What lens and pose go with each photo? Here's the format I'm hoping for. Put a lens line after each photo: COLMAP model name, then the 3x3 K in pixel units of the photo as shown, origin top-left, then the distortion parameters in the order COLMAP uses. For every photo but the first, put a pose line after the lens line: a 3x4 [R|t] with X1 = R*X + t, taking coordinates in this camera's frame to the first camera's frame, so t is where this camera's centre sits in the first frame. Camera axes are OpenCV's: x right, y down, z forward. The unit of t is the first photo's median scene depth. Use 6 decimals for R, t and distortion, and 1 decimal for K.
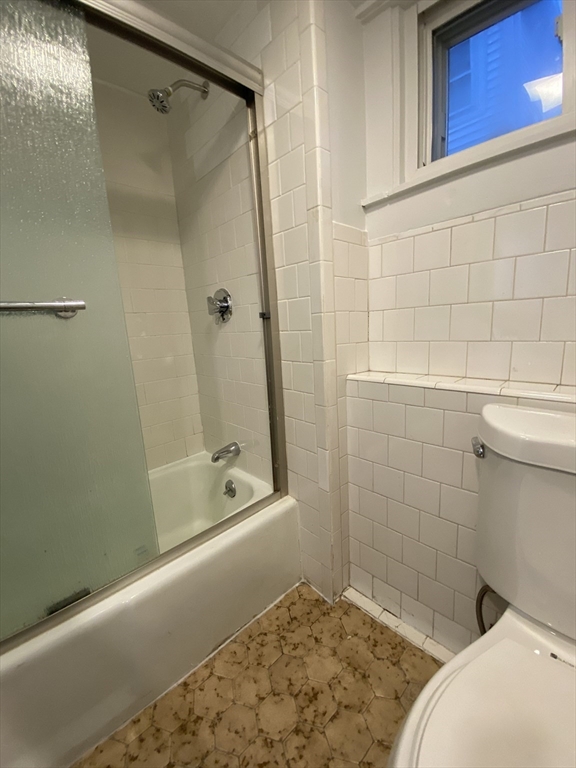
lens RADIAL K [[313.9, 0, 286.7], [0, 313.9, 378.1], [0, 0, 1]] dist [-0.022270, -0.002410]
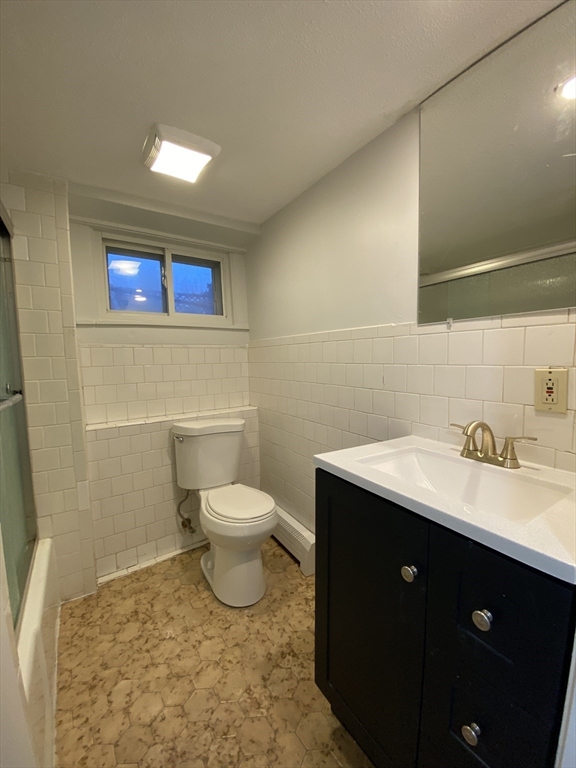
lens RADIAL K [[309.4, 0, 289.6], [0, 309.4, 380.8], [0, 0, 1]] dist [0.011812, -0.014983]
pose [[0.163288, -0.007926, 0.986547, -1.267736], [0.191119, 0.981280, -0.023749, -0.012598], [-0.967890, 0.192426, 0.161746, -0.303615]]
